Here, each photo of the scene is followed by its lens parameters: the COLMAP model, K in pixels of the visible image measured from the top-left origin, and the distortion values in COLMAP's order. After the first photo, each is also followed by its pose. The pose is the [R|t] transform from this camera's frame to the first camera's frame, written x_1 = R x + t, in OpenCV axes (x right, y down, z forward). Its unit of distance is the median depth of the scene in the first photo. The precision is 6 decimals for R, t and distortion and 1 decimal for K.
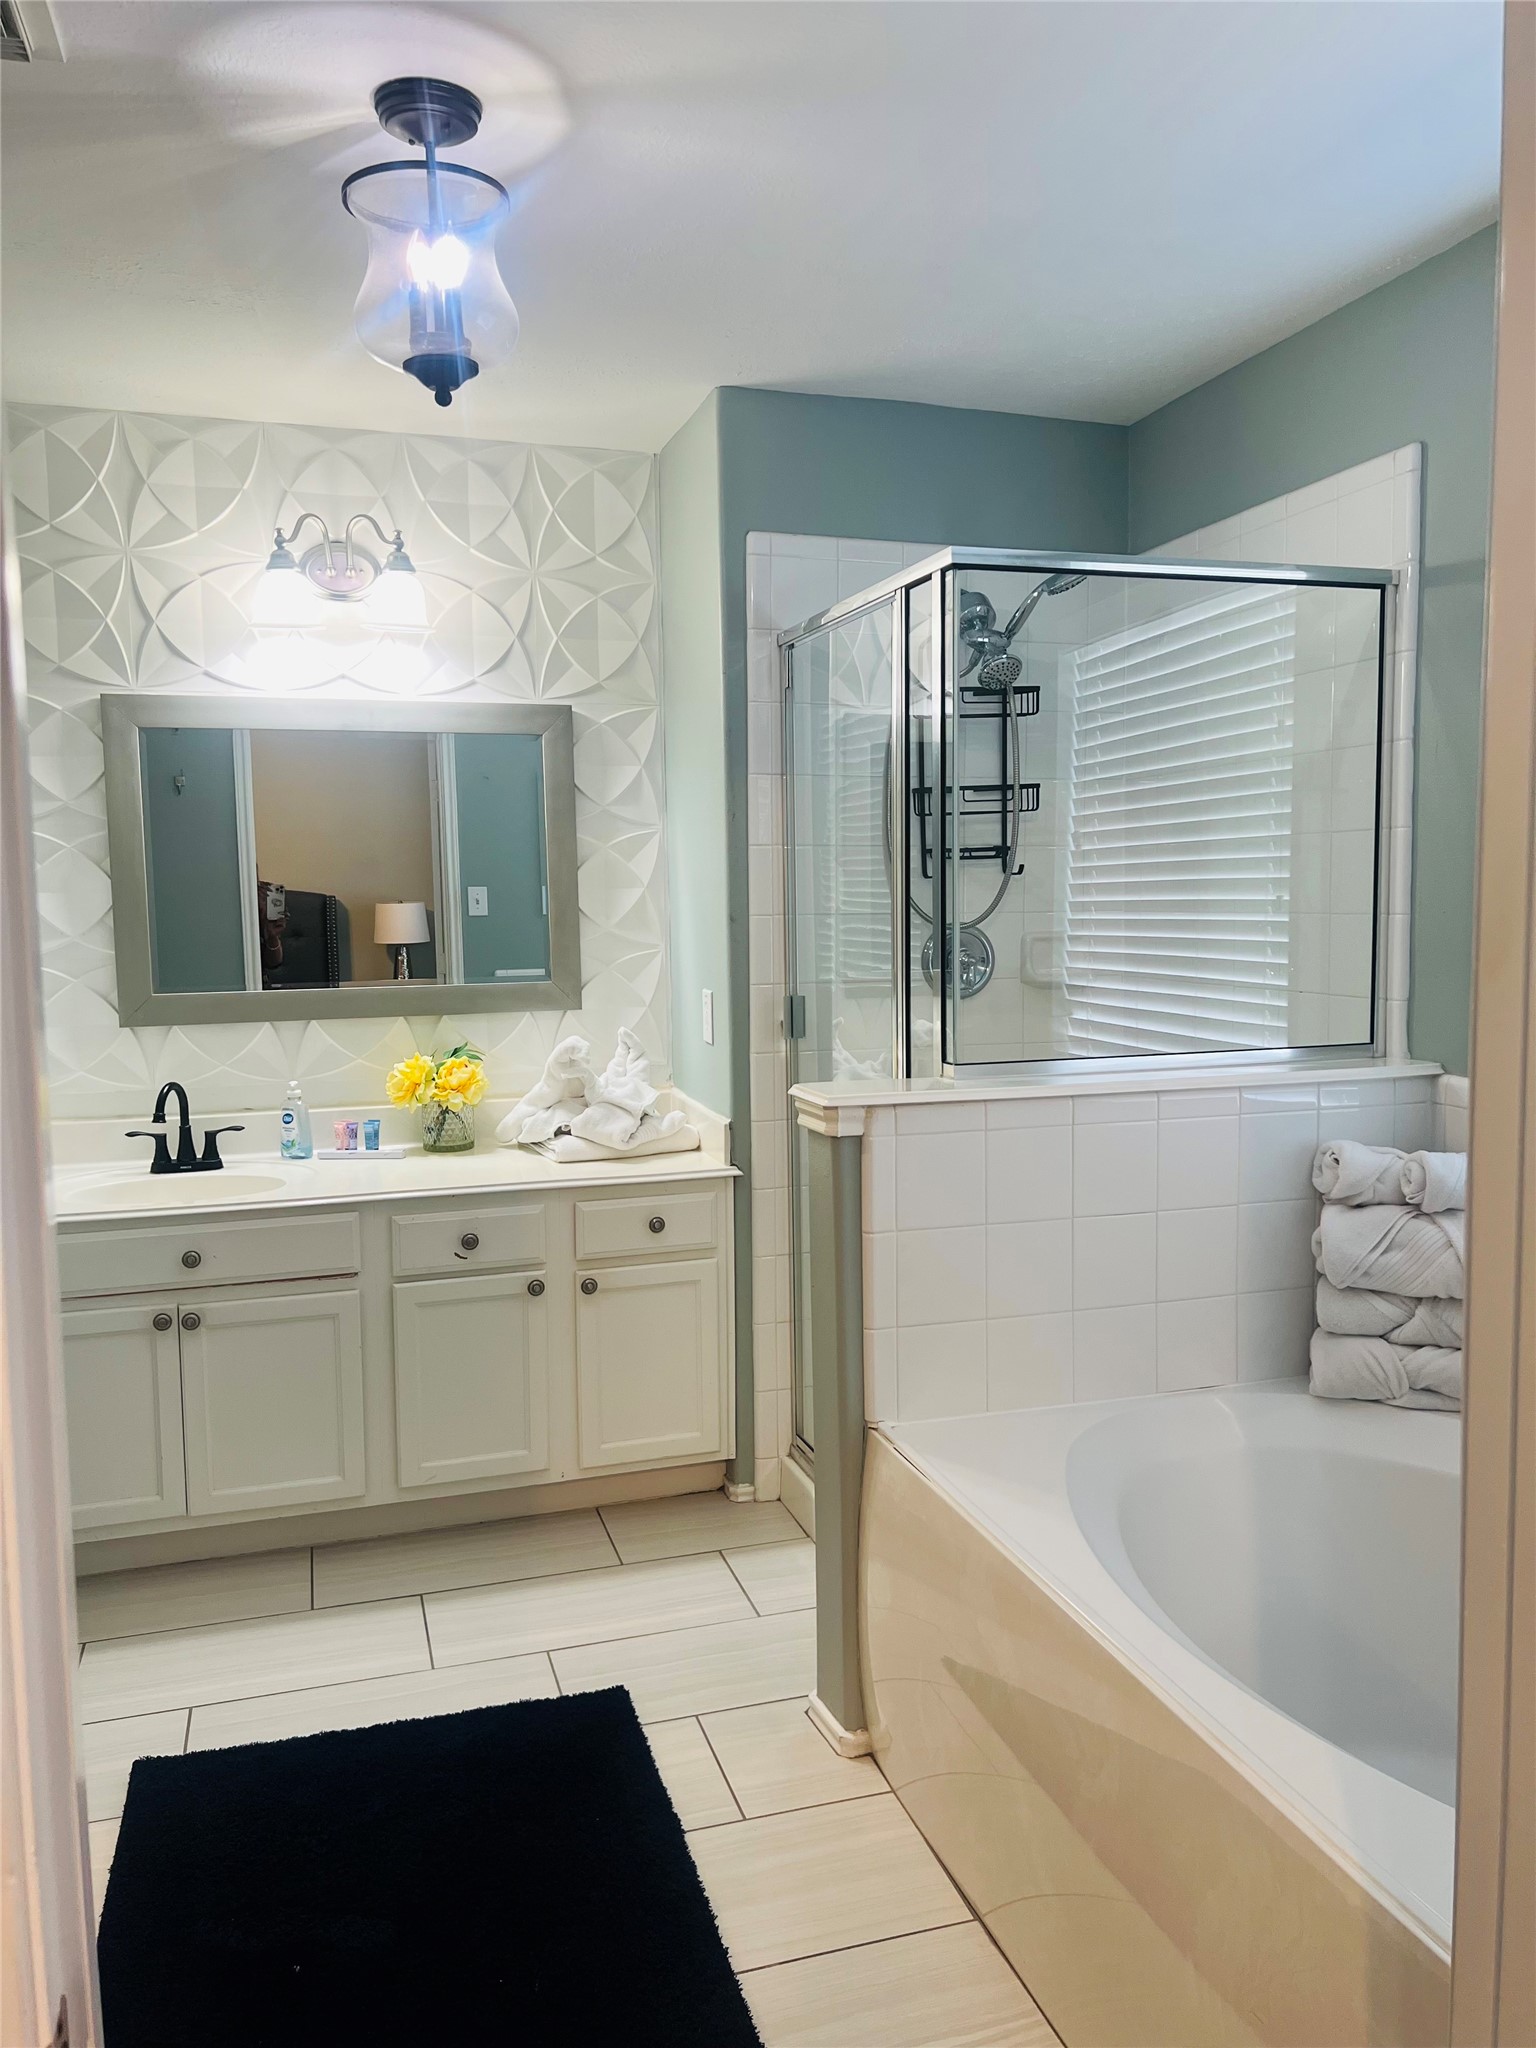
lens RADIAL K [[1556.2, 0, 768.0], [0, 1556.2, 1024.0], [0, 0, 1]] dist [0.095309, -0.101198]
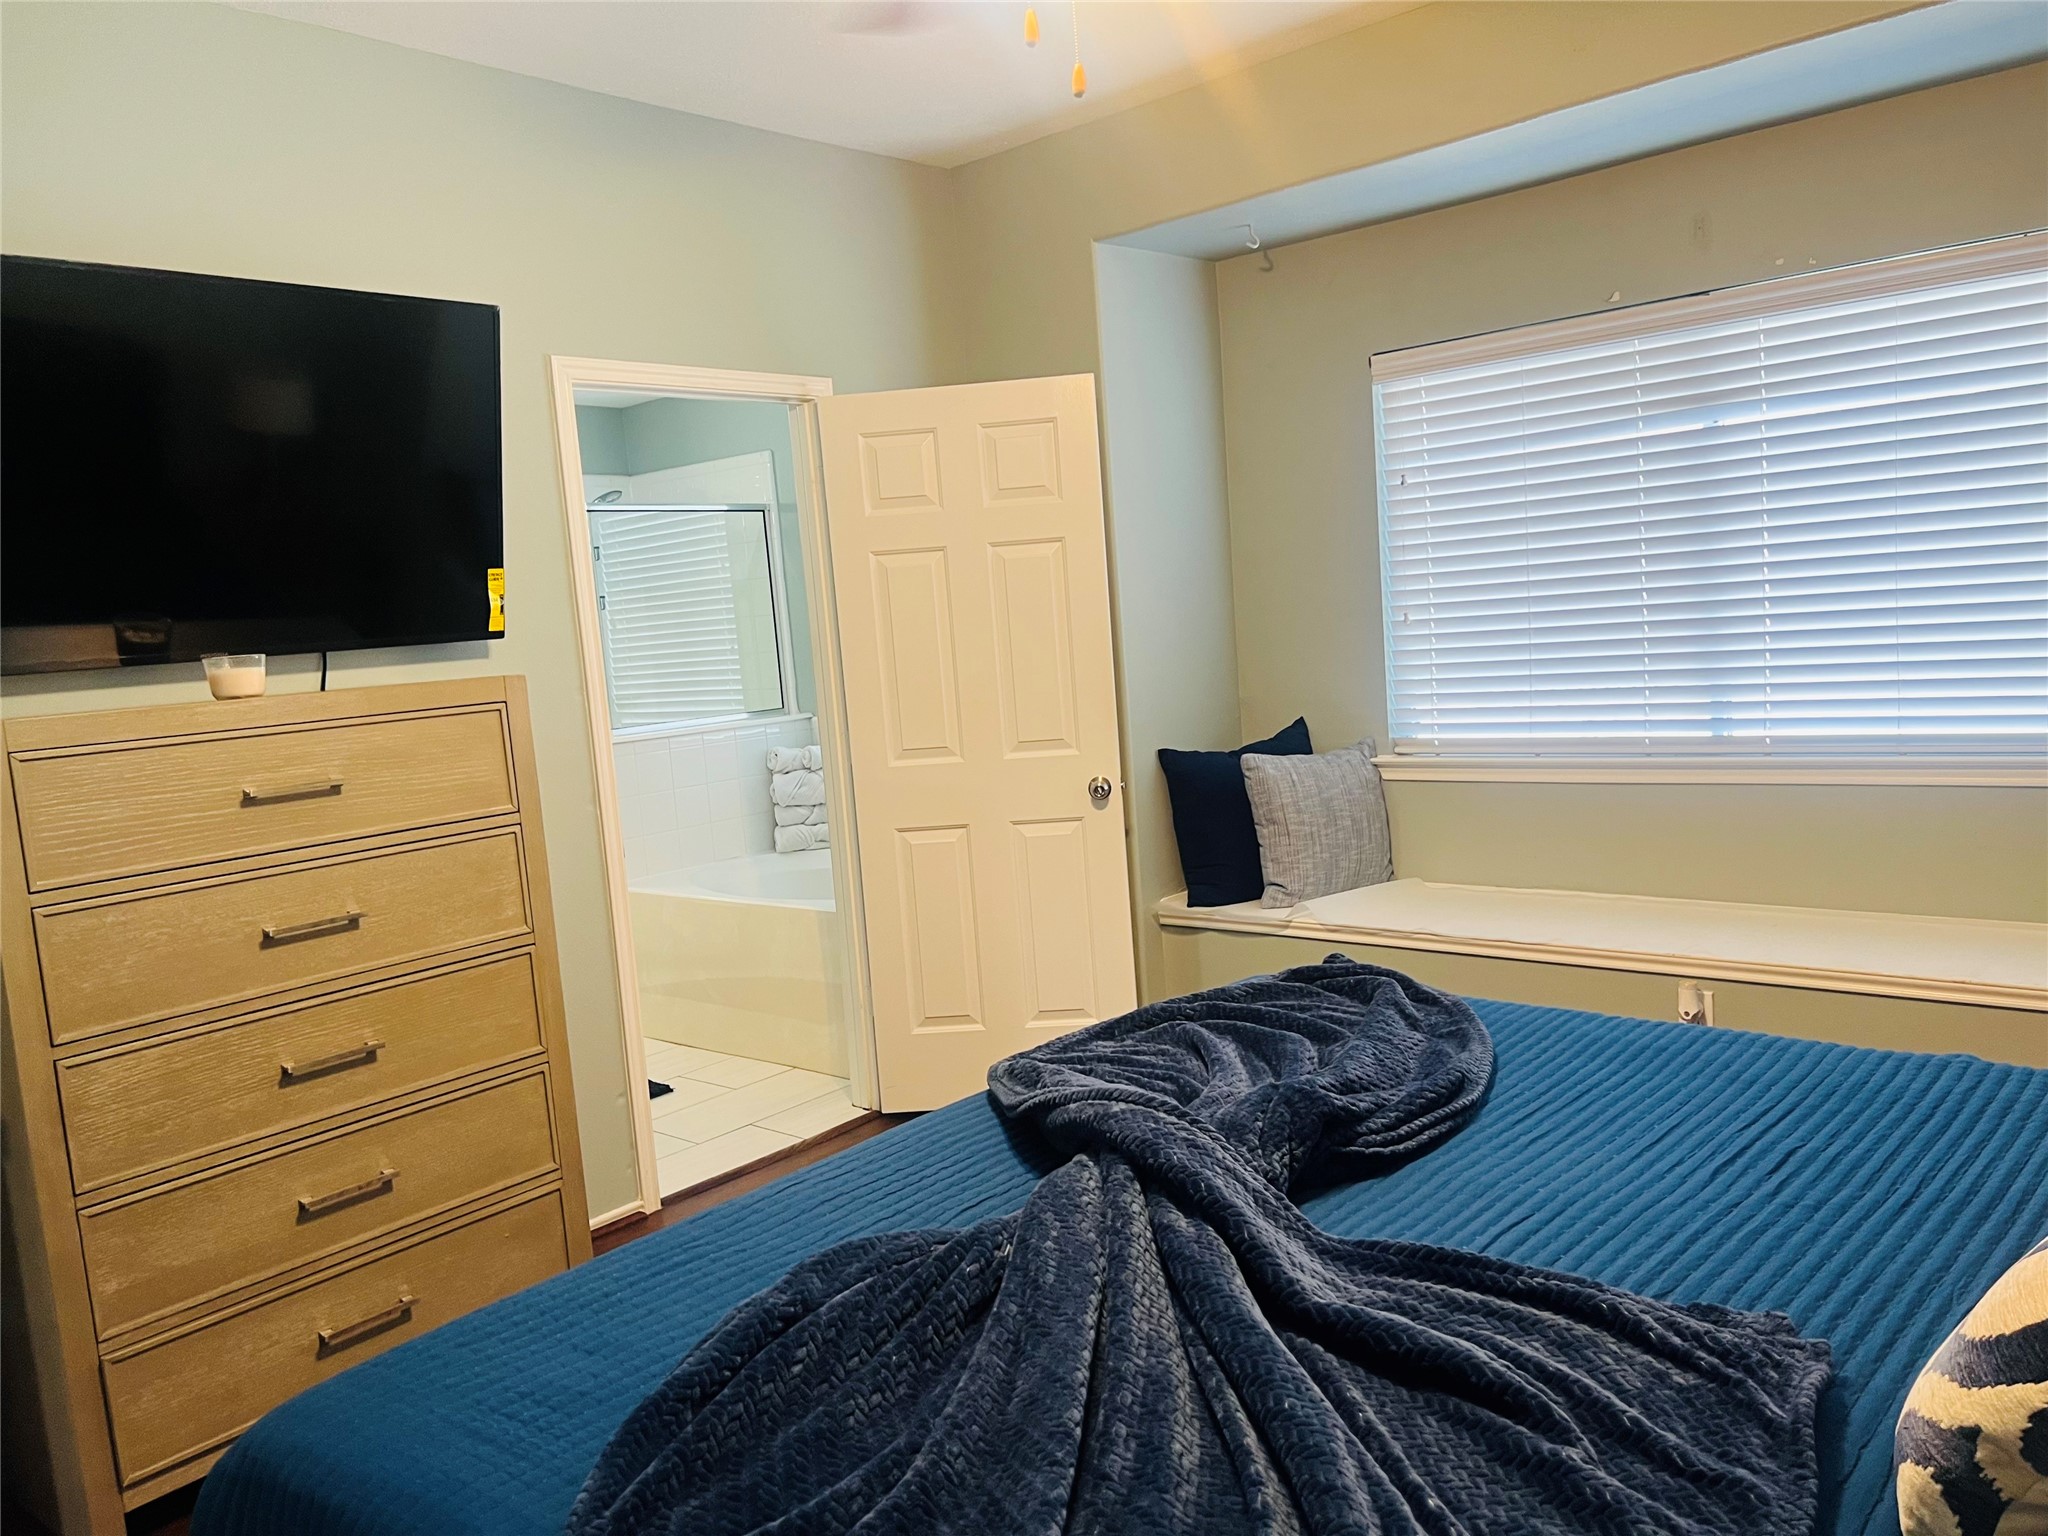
lens RADIAL K [[1556.2, 0, 1029.8], [0, 1556.2, 774.6], [0, 0, 1]] dist [0.095309, -0.101198]
pose [[0.851037, -0.107050, 0.514079, -0.502788], [0.111371, 0.993524, 0.022517, 0.100351], [-0.513160, 0.038091, 0.857447, -1.160121]]
